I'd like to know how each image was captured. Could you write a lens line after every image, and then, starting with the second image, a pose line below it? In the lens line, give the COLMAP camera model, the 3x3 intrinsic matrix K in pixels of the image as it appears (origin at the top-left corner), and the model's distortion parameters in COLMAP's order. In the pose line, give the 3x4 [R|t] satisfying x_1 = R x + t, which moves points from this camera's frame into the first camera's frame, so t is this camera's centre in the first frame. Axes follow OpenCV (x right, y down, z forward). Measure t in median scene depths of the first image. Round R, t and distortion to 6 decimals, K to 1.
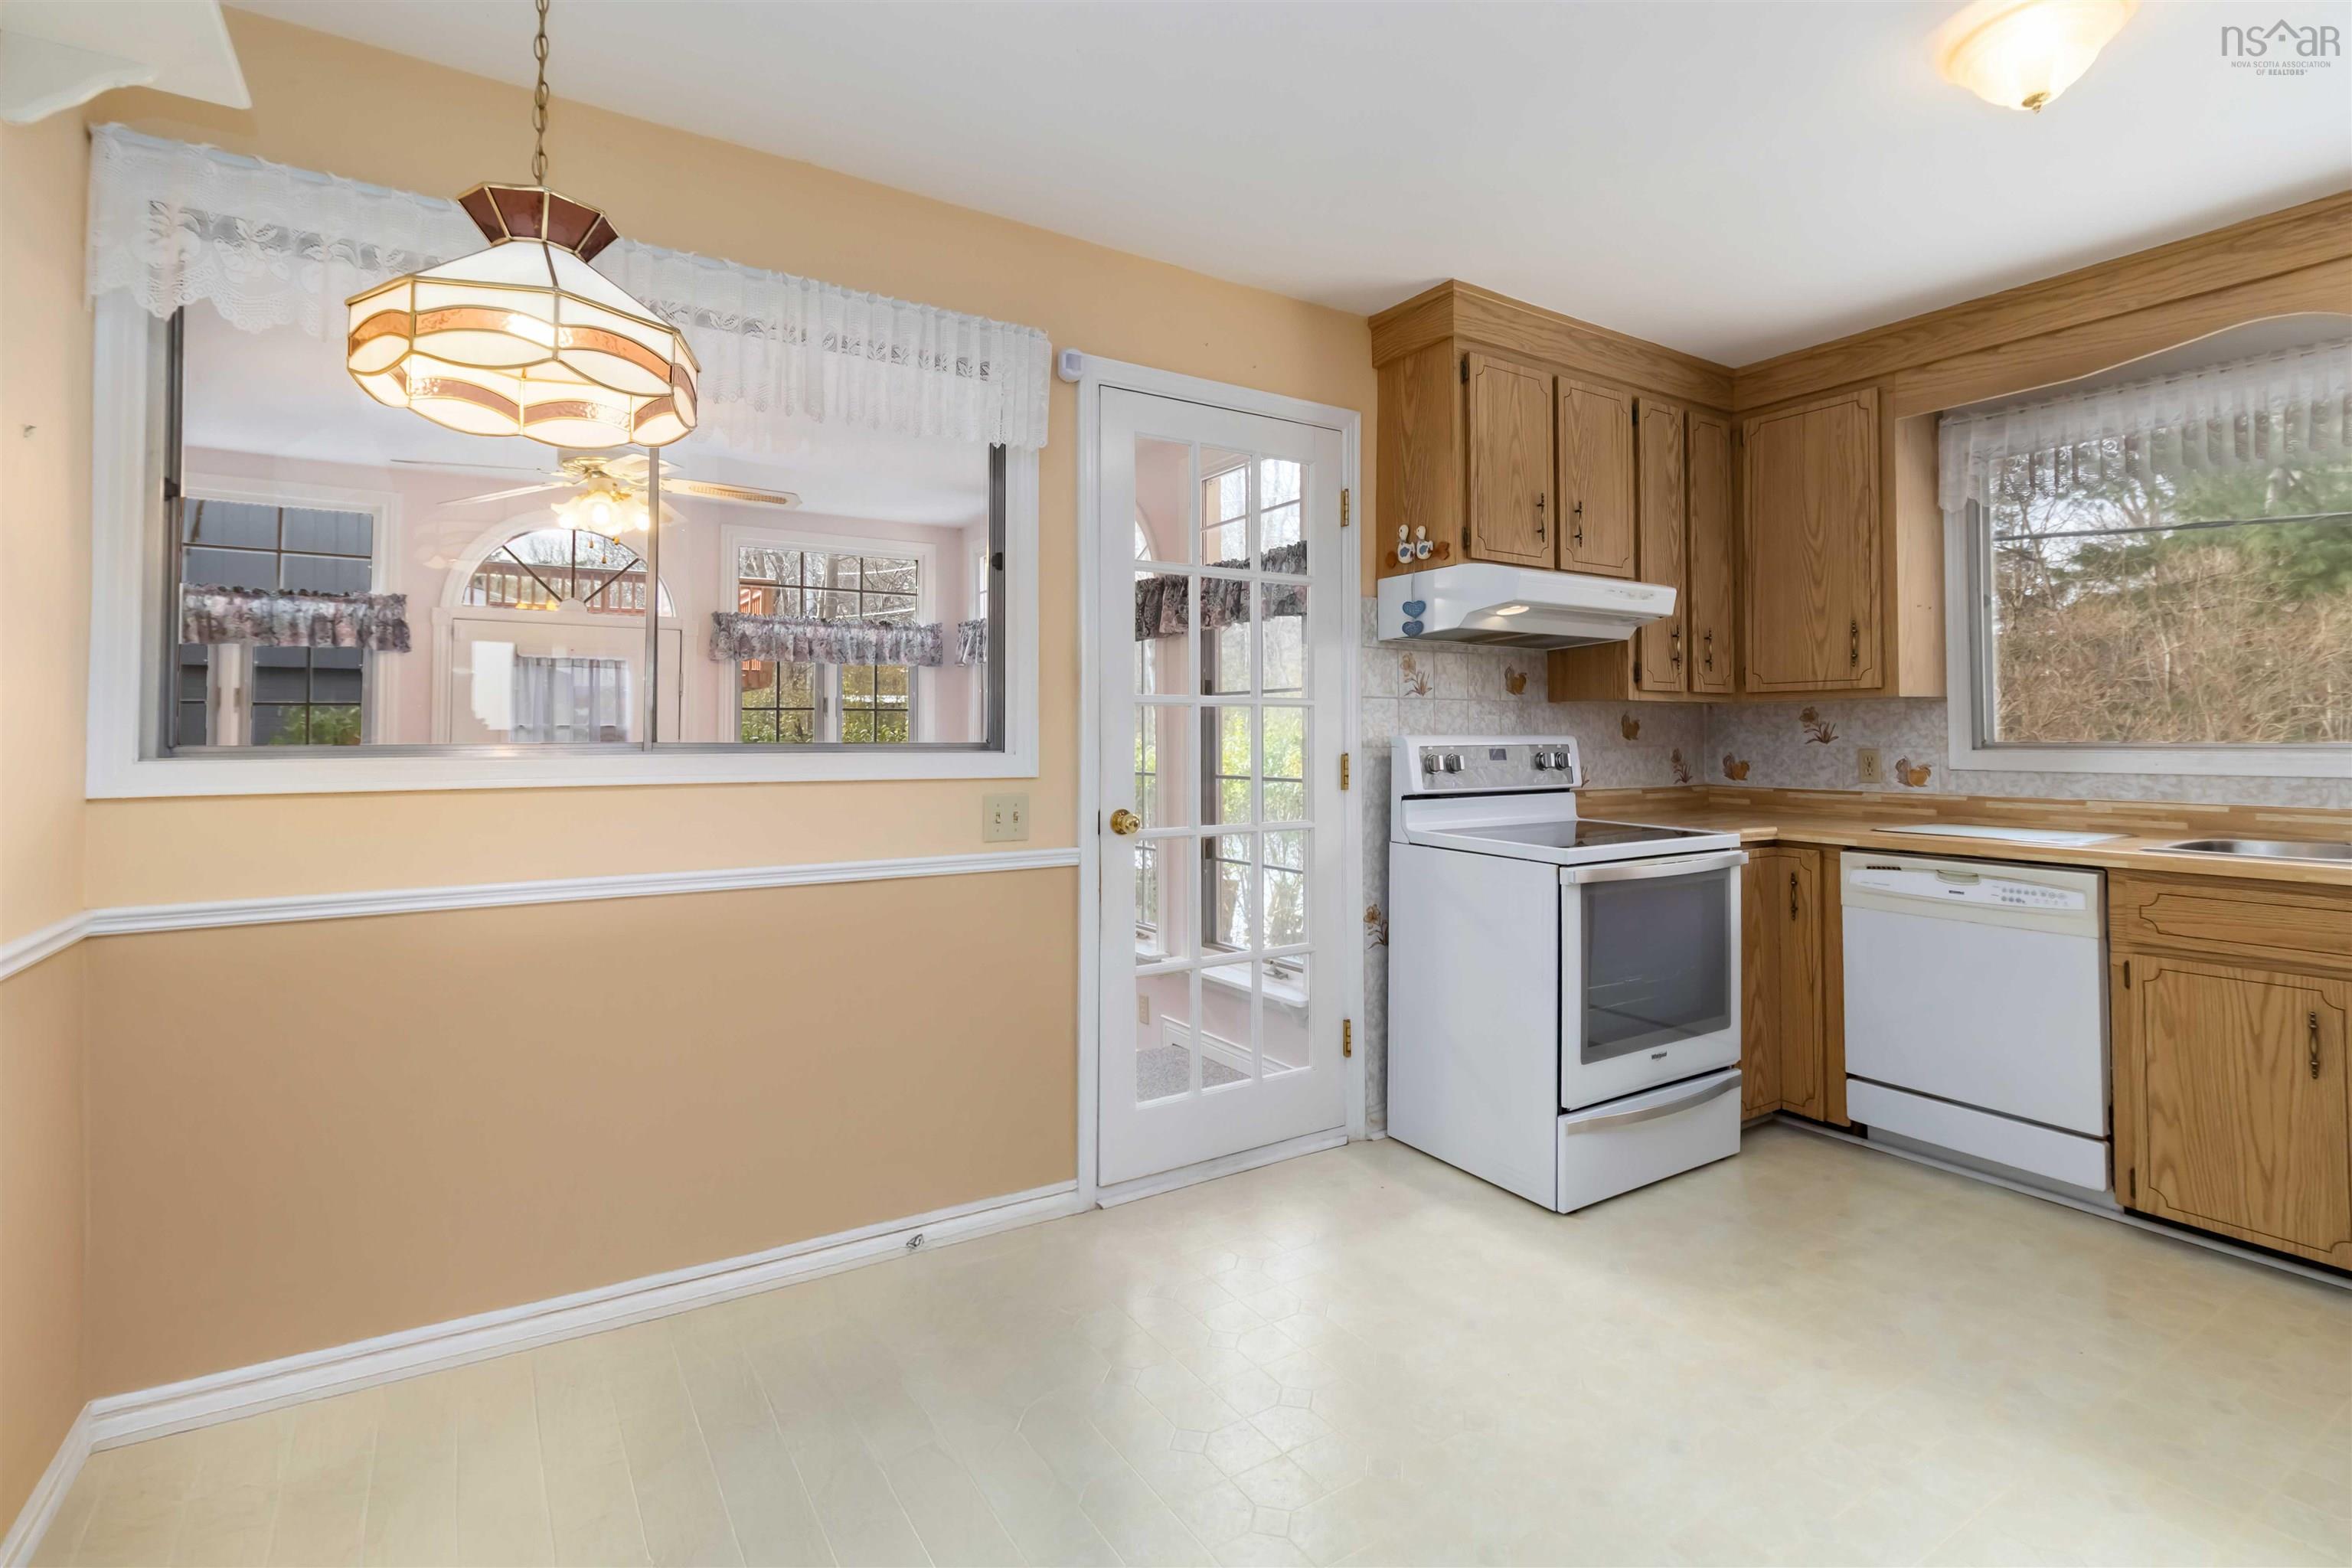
lens RADIAL K [[1103.3, 0, 1195.3], [0, 1103.3, 711.4], [0, 0, 1]] dist [0.003160, -0.001257]
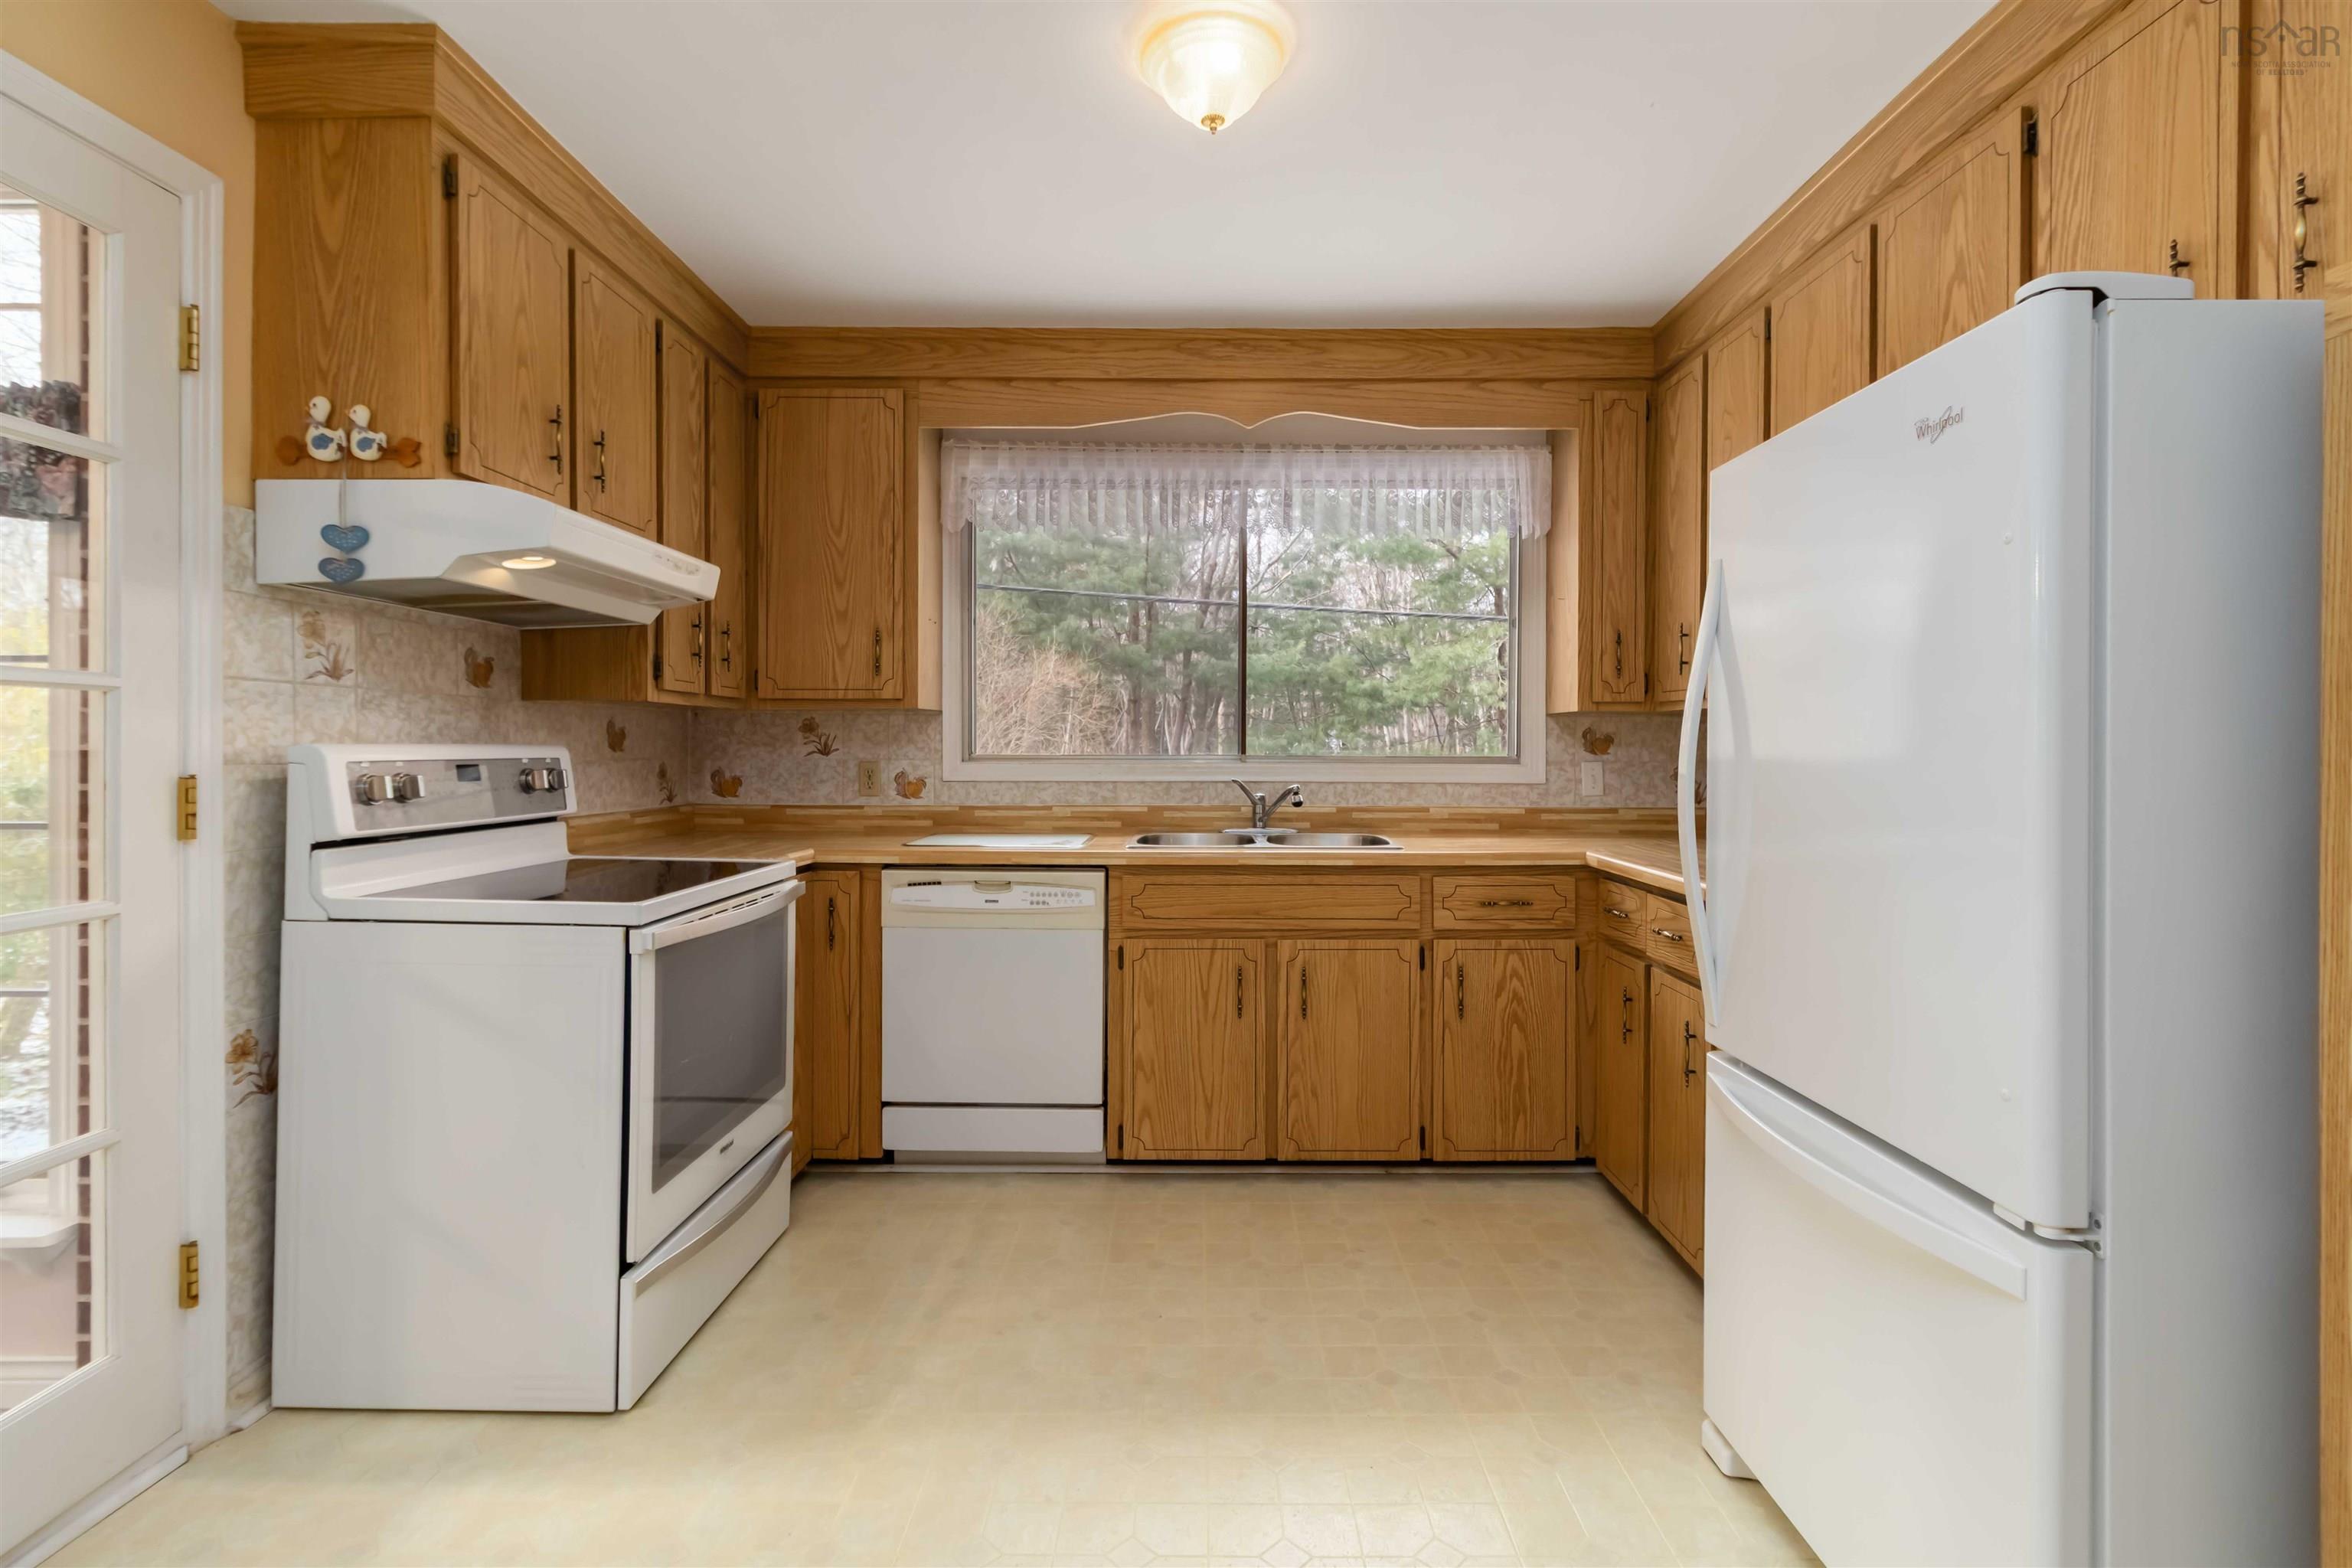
lens RADIAL K [[1103.3, 0, 1198.9], [0, 1103.3, 754.2], [0, 0, 1]] dist [0.003160, -0.001257]
pose [[0.543309, -0.000257, 0.839533, -0.058532], [-0.022184, 0.999646, 0.014662, 0.007623], [-0.839240, -0.026590, 0.543111, 0.259938]]
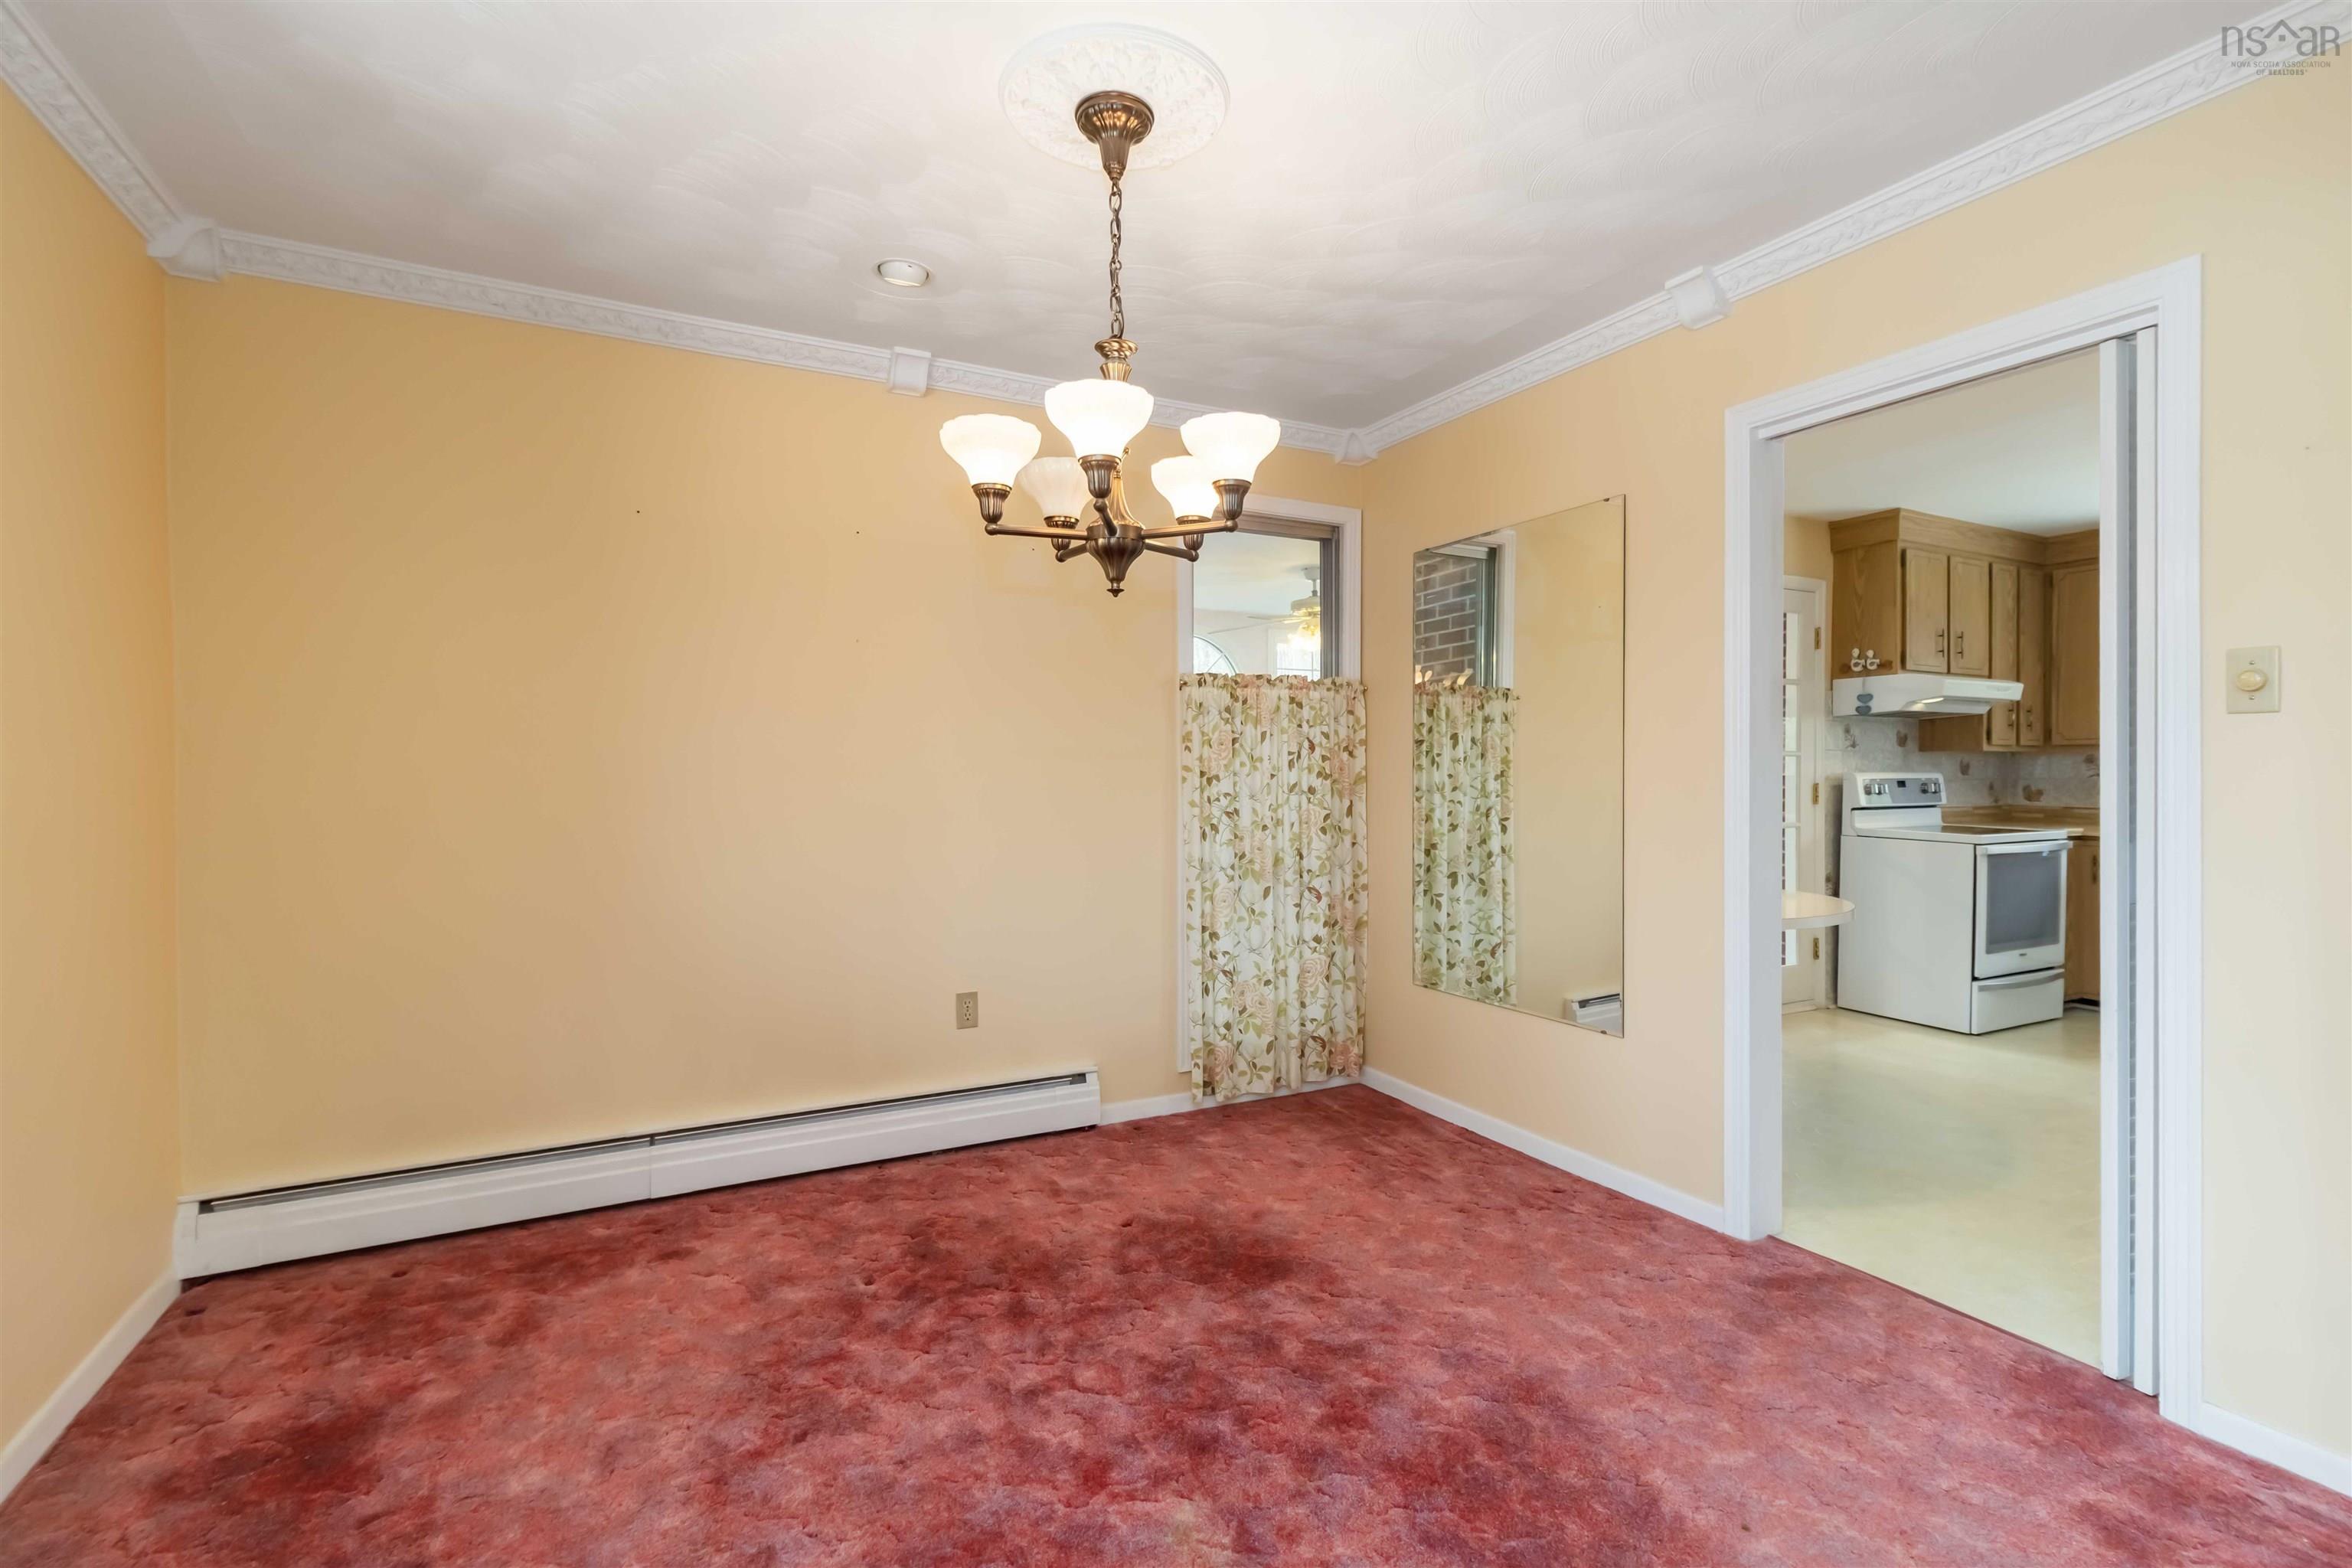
lens RADIAL K [[1103.3, 0, 1182.8], [0, 1103.3, 781.2], [0, 0, 1]] dist [0.003160, -0.001257]
pose [[0.996206, 0.002553, -0.086995, -0.691929], [0.000305, 0.999461, 0.032814, -0.020941], [0.087032, -0.032716, 0.995668, -0.784165]]
